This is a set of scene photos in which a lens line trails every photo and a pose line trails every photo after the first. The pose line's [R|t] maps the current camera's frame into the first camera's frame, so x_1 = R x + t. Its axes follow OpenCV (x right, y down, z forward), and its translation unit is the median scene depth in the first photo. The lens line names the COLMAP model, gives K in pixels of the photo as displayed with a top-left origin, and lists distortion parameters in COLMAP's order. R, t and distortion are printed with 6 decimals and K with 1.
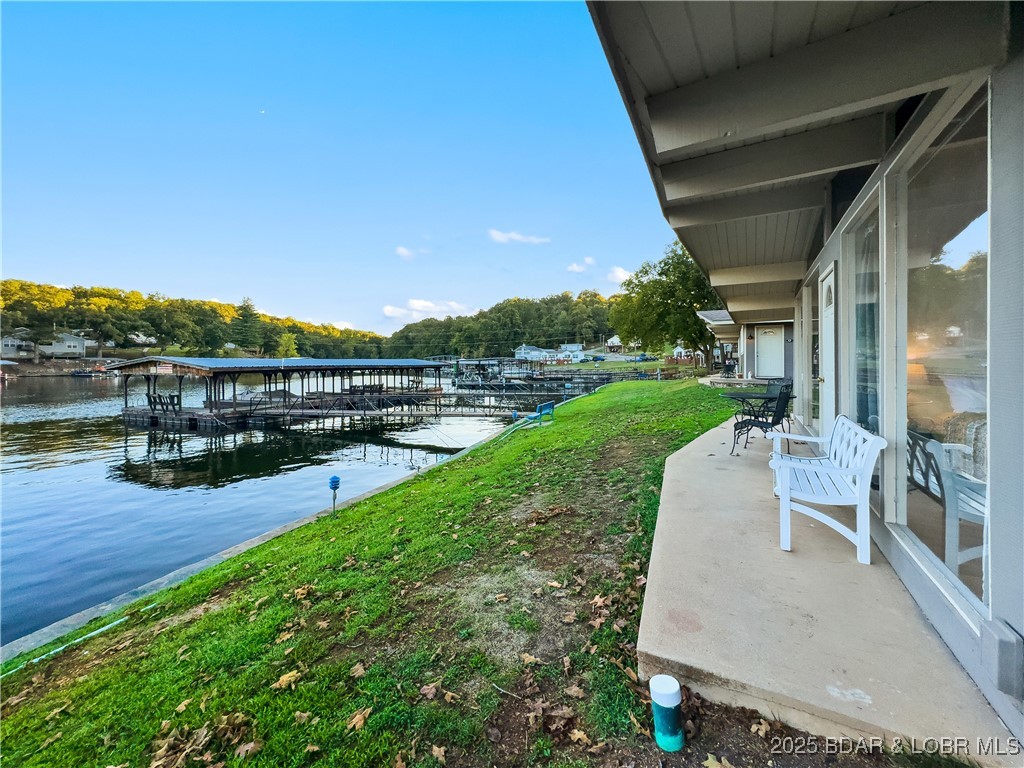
lens RADIAL K [[418.4, 0, 511.5], [0, 418.4, 371.4], [0, 0, 1]] dist [-0.031628, 0.017451]
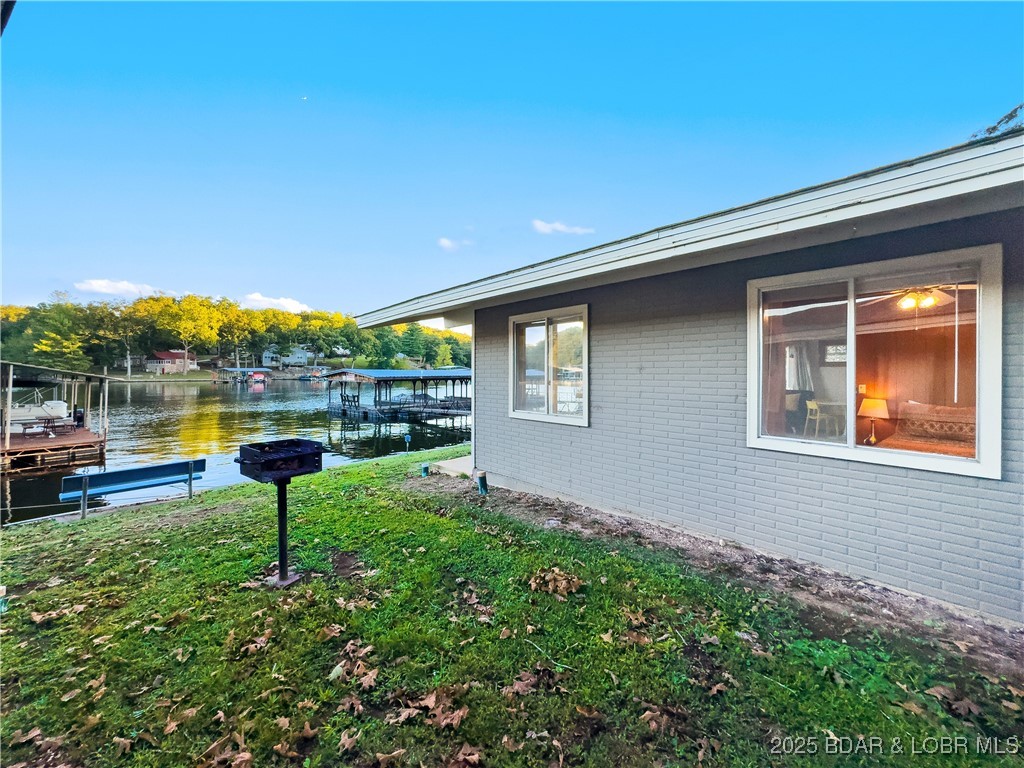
lens RADIAL K [[421.9, 0, 512.7], [0, 421.9, 377.6], [0, 0, 1]] dist [-0.045732, 0.022763]
pose [[0.941929, 0.013057, -0.335559, 0.060345], [-0.014370, 0.999896, -0.001430, -0.003317], [0.335505, 0.006169, 0.942018, -0.062635]]
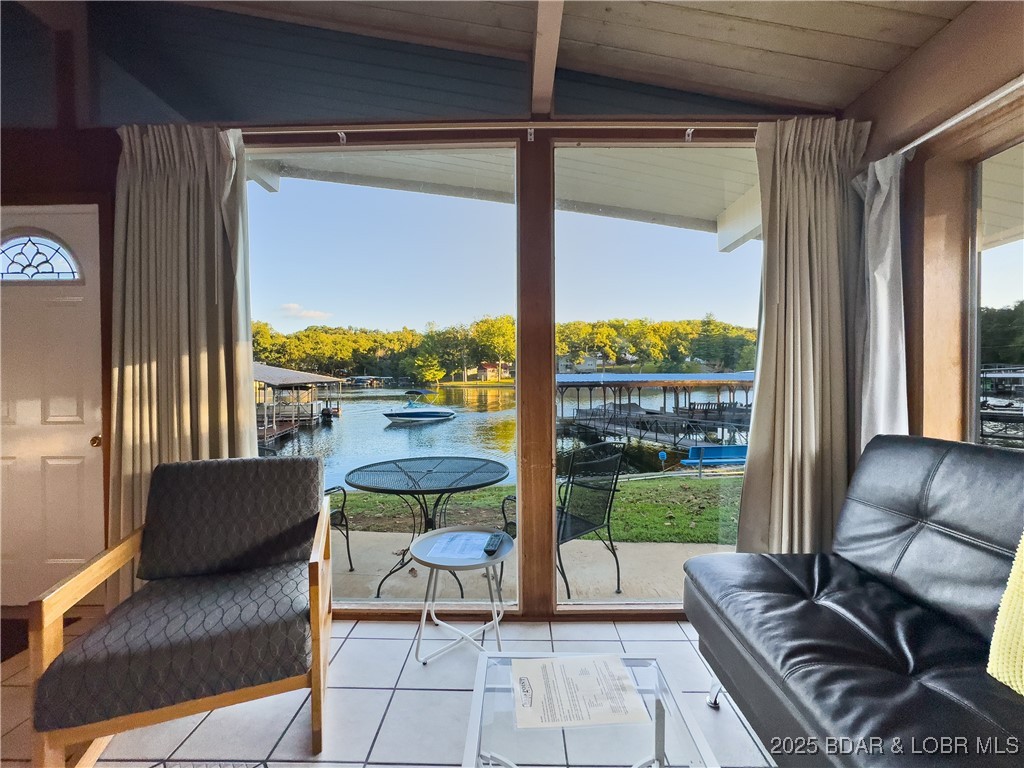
lens RADIAL K [[421.9, 0, 512.7], [0, 421.9, 377.6], [0, 0, 1]] dist [-0.045732, 0.022763]
pose [[0.488989, 0.000382, -0.872290, 0.092068], [-0.012520, 0.999900, -0.006581, -0.003568], [0.872200, 0.014139, 0.488945, 0.077028]]
